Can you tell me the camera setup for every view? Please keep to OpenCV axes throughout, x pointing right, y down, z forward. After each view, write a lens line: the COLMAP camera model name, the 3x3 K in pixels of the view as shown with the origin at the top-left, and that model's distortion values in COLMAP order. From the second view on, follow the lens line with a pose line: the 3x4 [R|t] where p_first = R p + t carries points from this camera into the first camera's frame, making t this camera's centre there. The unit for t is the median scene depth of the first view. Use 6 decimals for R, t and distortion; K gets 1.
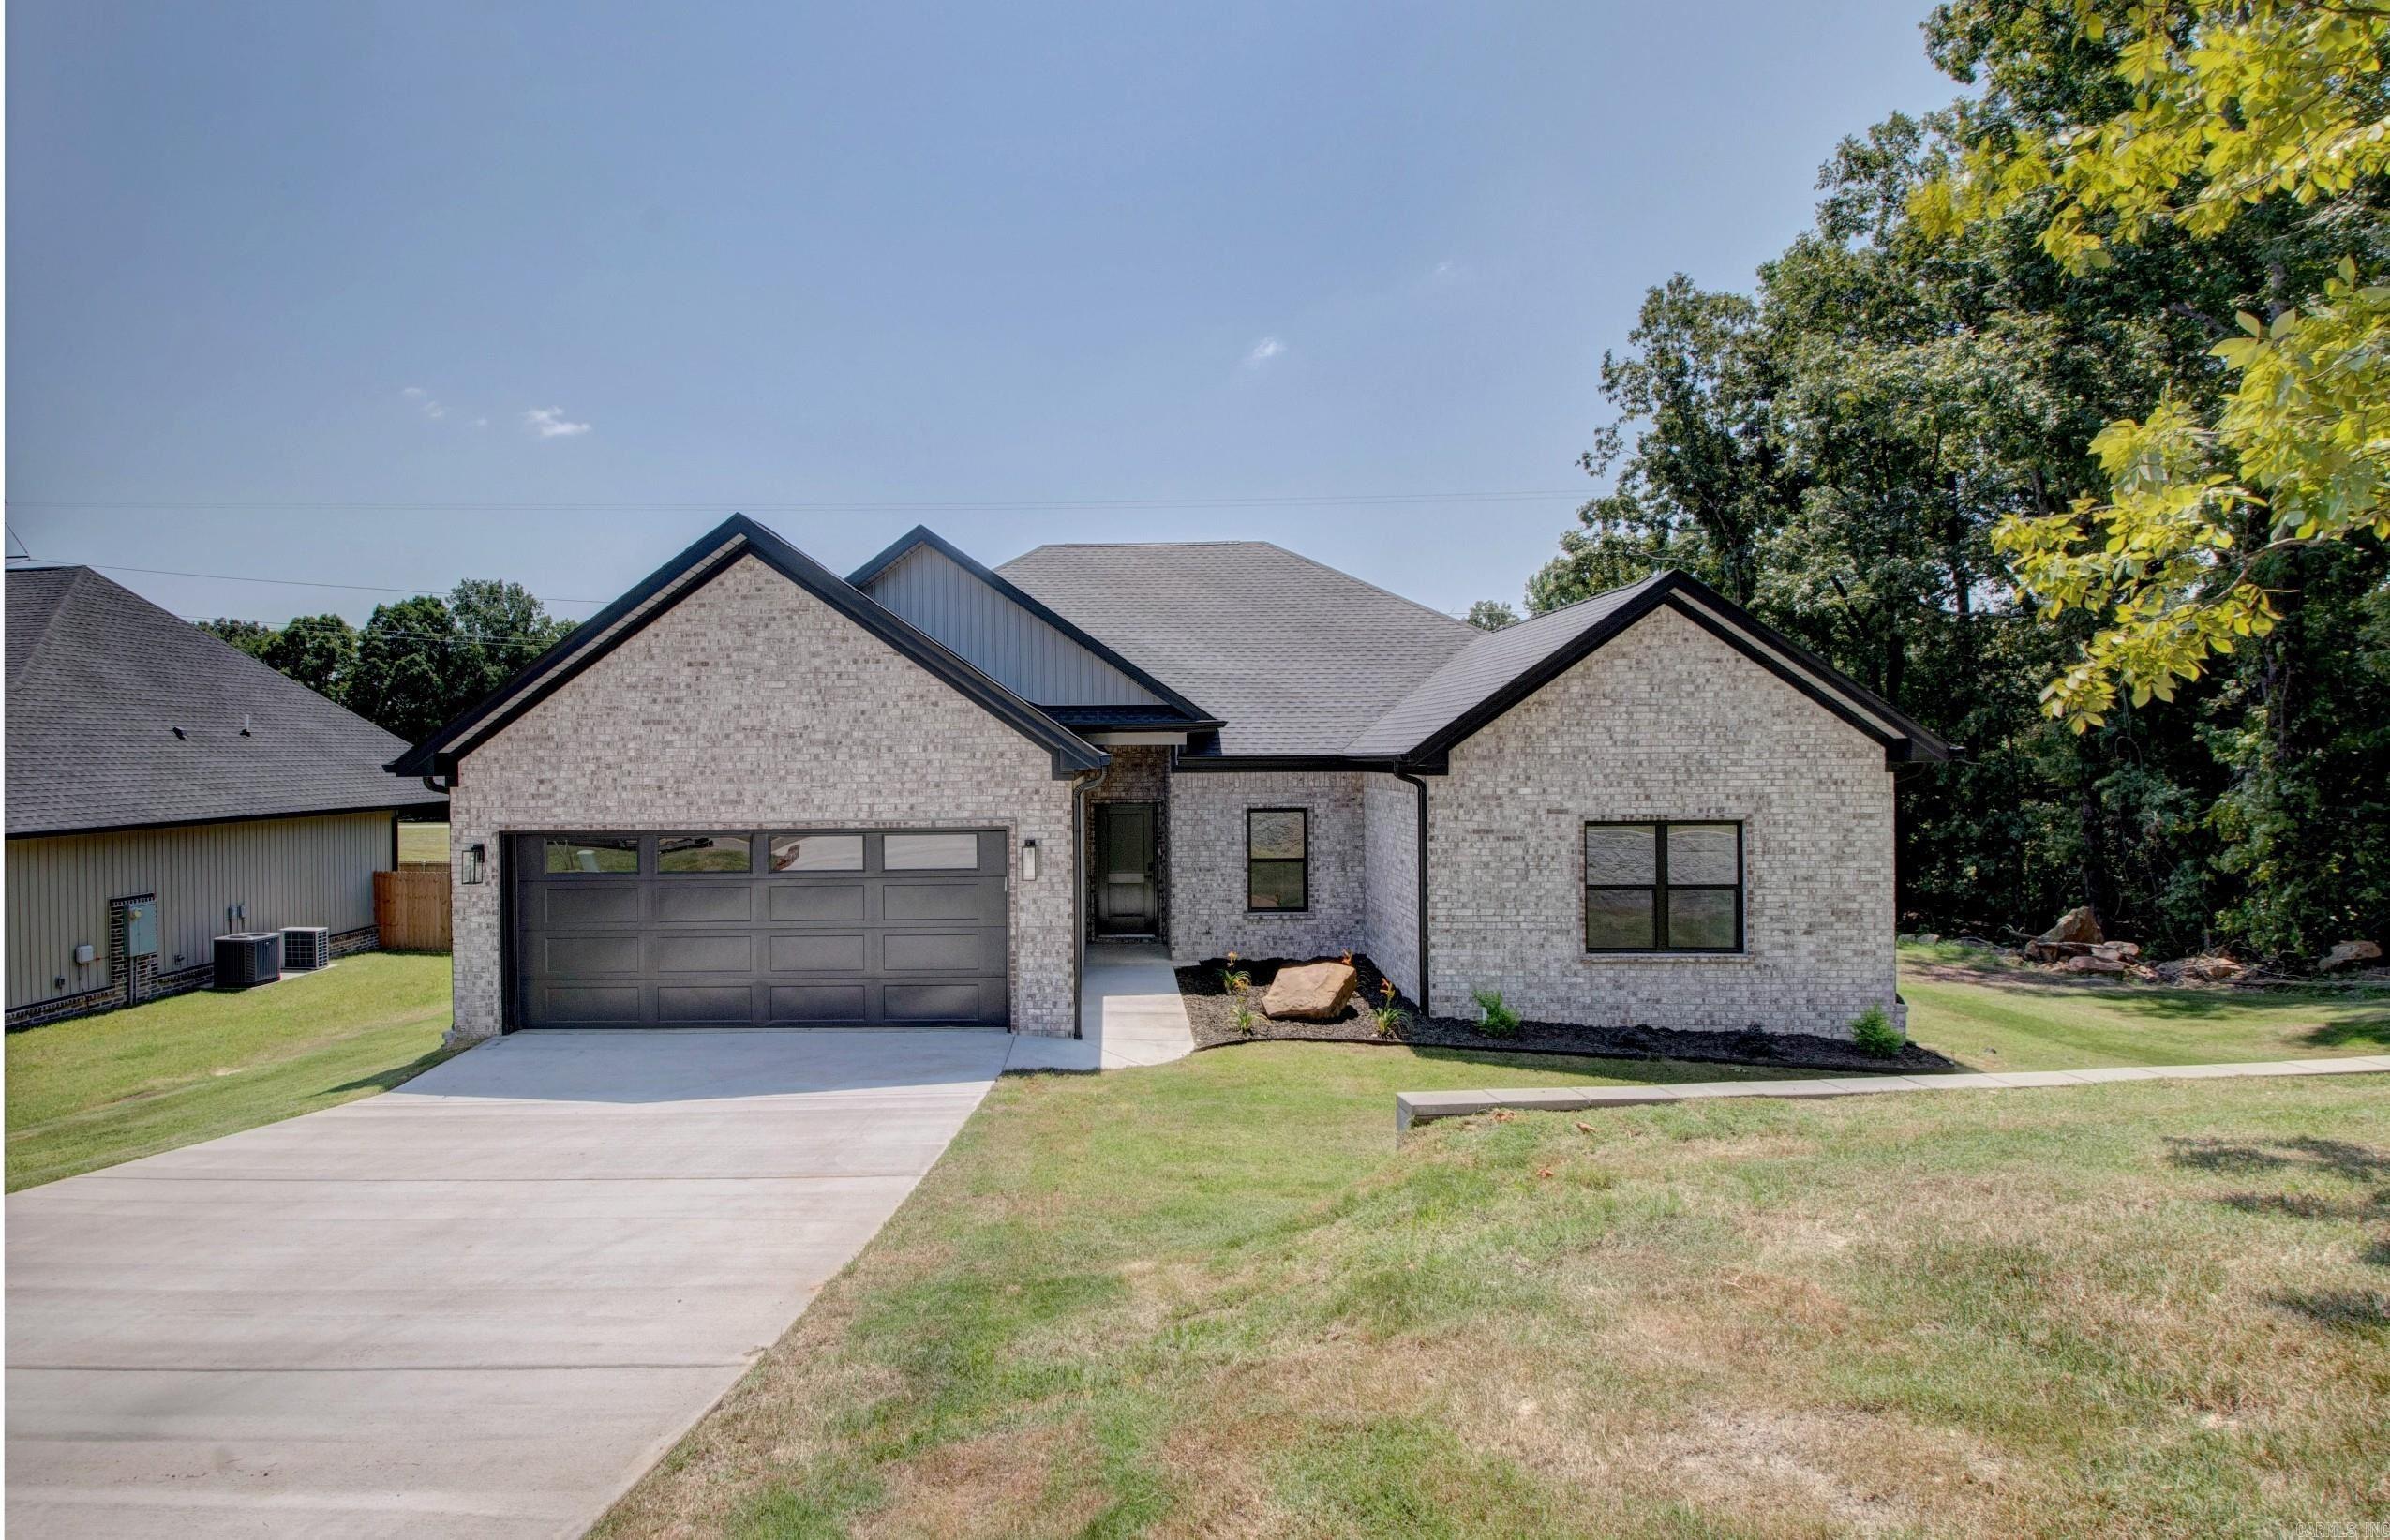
lens RADIAL K [[1262.2, 0, 915.6], [0, 1262.2, 769.3], [0, 0, 1]] dist [0.027079, -0.001360]
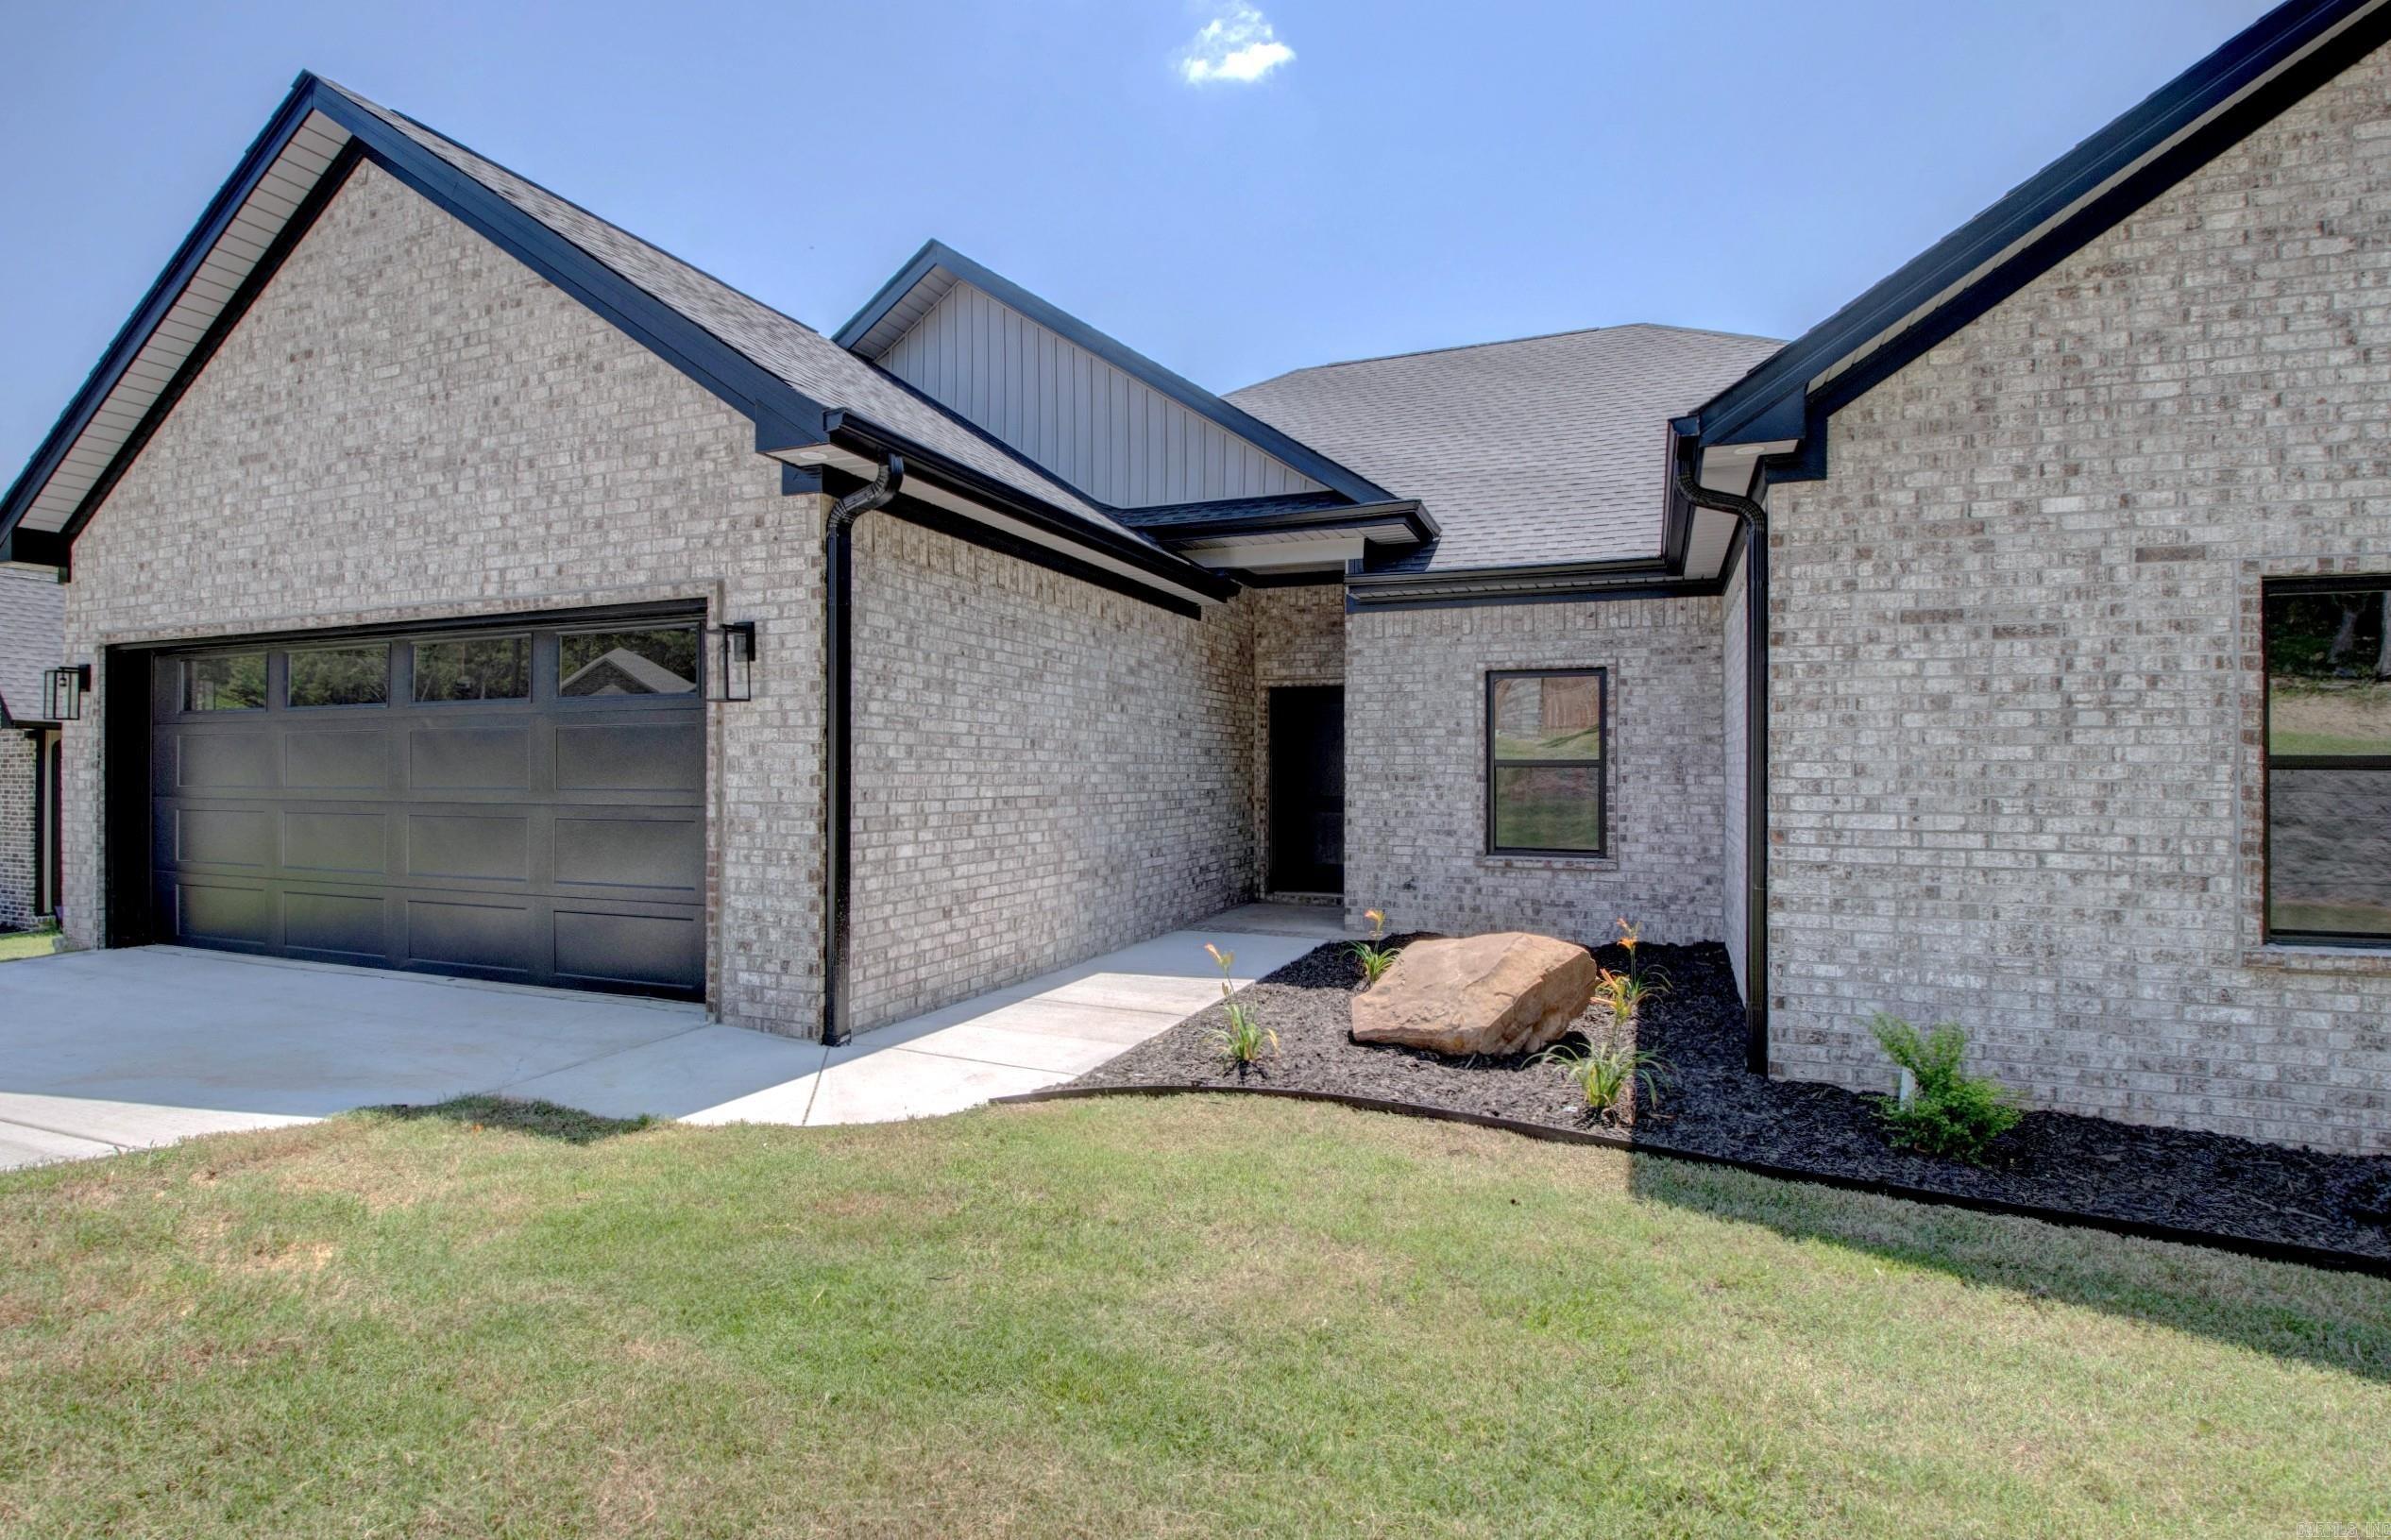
lens RADIAL K [[975.9, 0, 1158.2], [0, 975.9, 803.2], [0, 0, 1]] dist [0.003976, -0.011959]
pose [[0.931363, 0.012347, -0.363882, 0.334385], [-0.015445, 0.999865, -0.005604, 0.111421], [0.363764, 0.010840, 0.931428, 0.633279]]
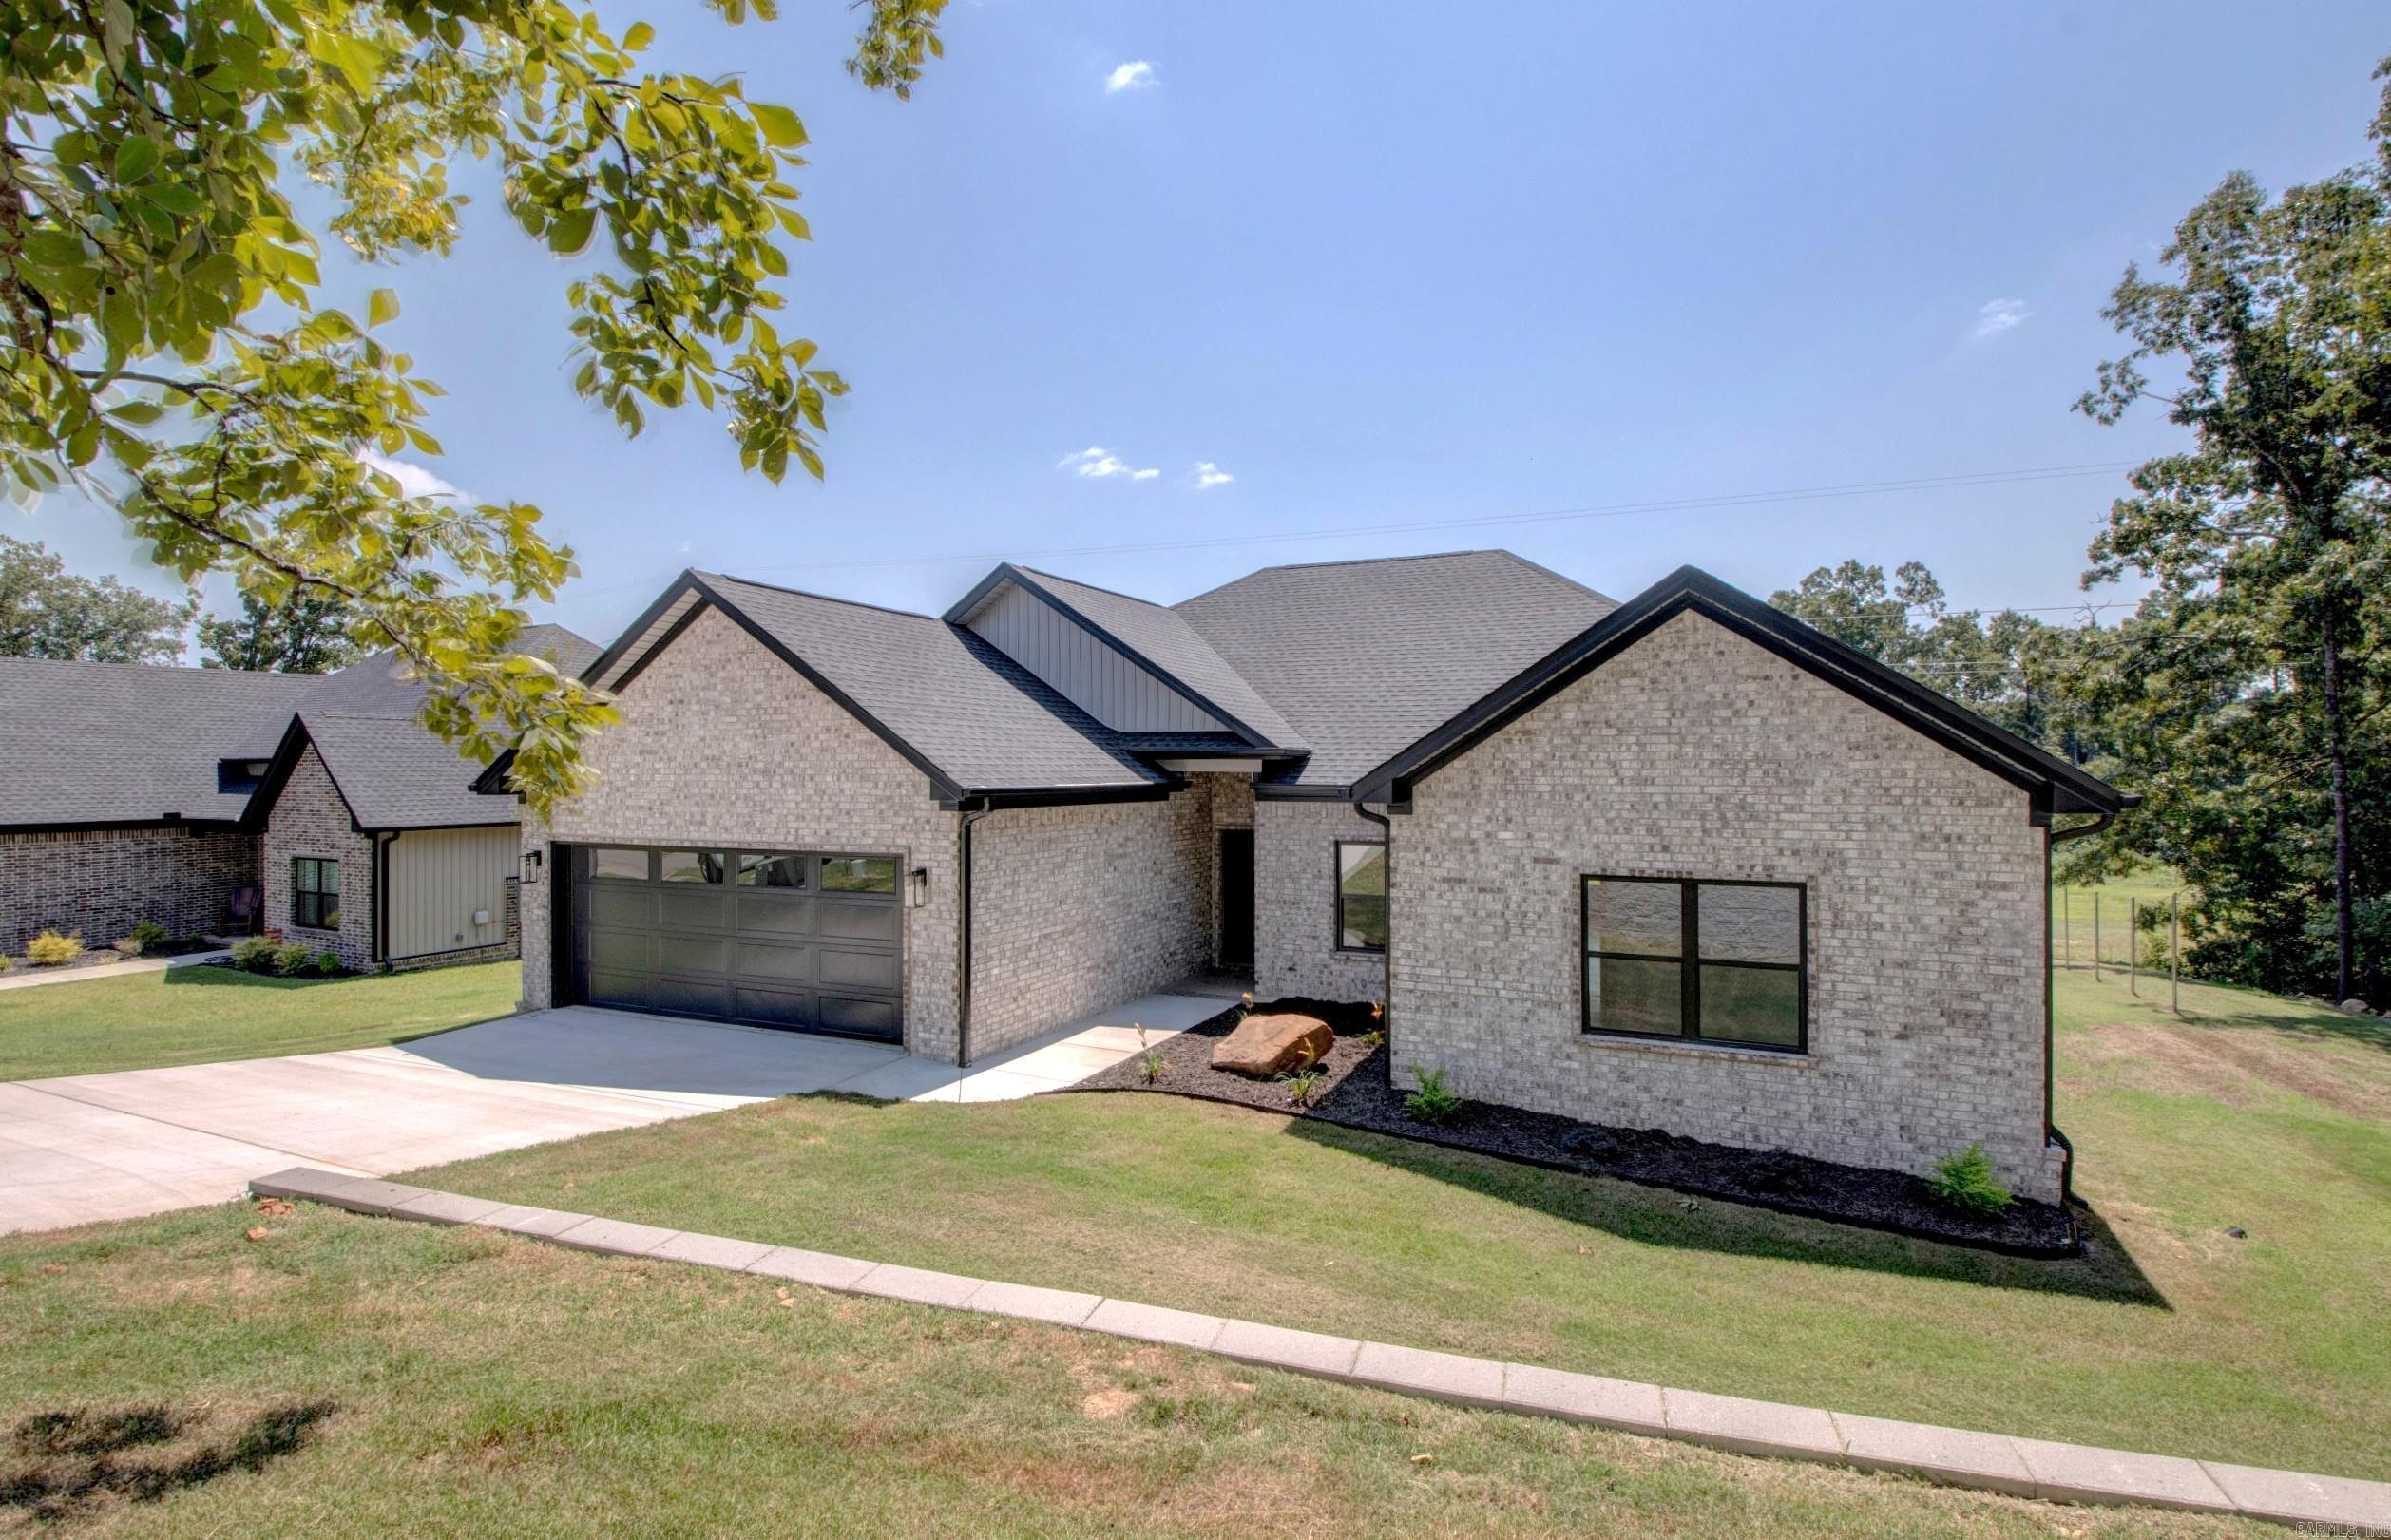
lens RADIAL K [[1136.9, 0, 1192.7], [0, 1136.9, 758.5], [0, 0, 1]] dist [0.025954, -0.030085]
pose [[0.911259, 0.008431, -0.411746, 0.601872], [-0.012140, 0.999906, -0.006392, -0.026997], [0.411654, 0.010823, 0.911276, 0.216308]]
